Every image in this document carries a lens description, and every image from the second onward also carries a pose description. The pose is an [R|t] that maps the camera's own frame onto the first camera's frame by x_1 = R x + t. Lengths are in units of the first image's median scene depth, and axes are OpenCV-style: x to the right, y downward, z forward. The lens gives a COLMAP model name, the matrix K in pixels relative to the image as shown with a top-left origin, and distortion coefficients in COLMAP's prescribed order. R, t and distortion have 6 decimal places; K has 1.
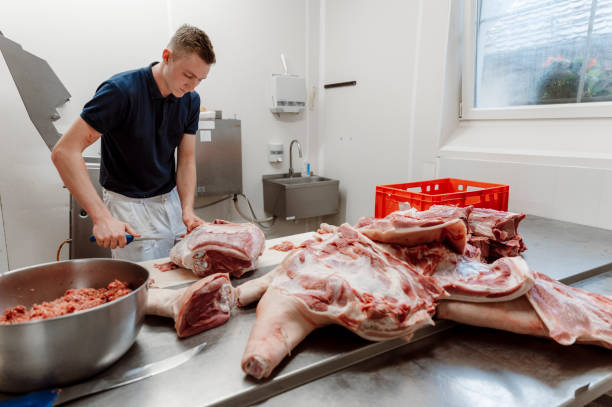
lens RADIAL K [[395.2, 0, 306.0], [0, 395.2, 203.5], [0, 0, 1]] dist [0.063387, 0.000317]
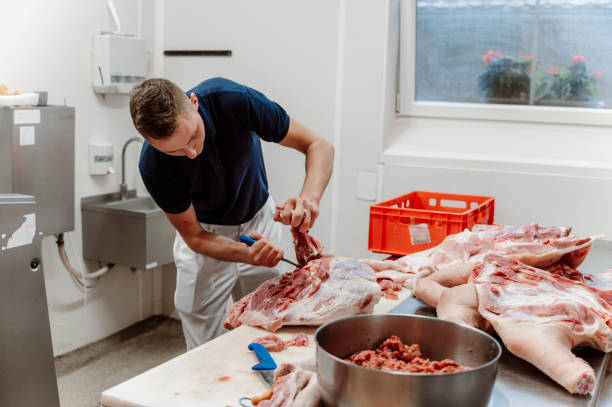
lens RADIAL K [[695.8, 0, 306.0], [0, 695.8, 203.5], [0, 0, 1]] dist [-0.060838, -0.010676]
pose [[0.860468, -0.054225, 0.506610, -1.090899], [0.074191, 0.997057, -0.019293, -0.059756], [-0.504073, 0.054187, 0.861959, -0.151091]]
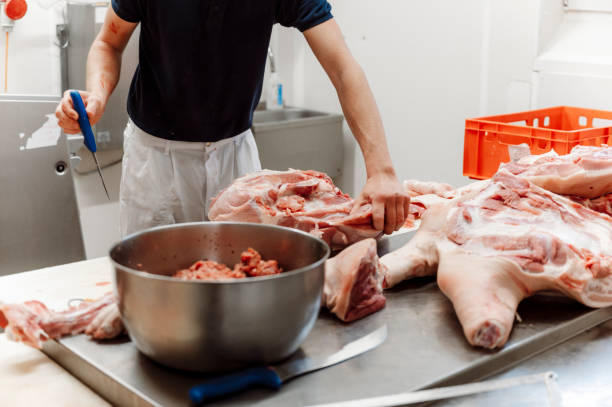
lens RADIAL K [[845.9, 0, 306.0], [0, 845.9, 203.5], [0, 0, 1]] dist [-0.113666, -0.127789]
pose [[0.985855, -0.036798, 0.163512, -0.494166], [0.030562, 0.998712, 0.040493, 0.042772], [-0.164792, -0.034923, 0.985710, -0.390164]]
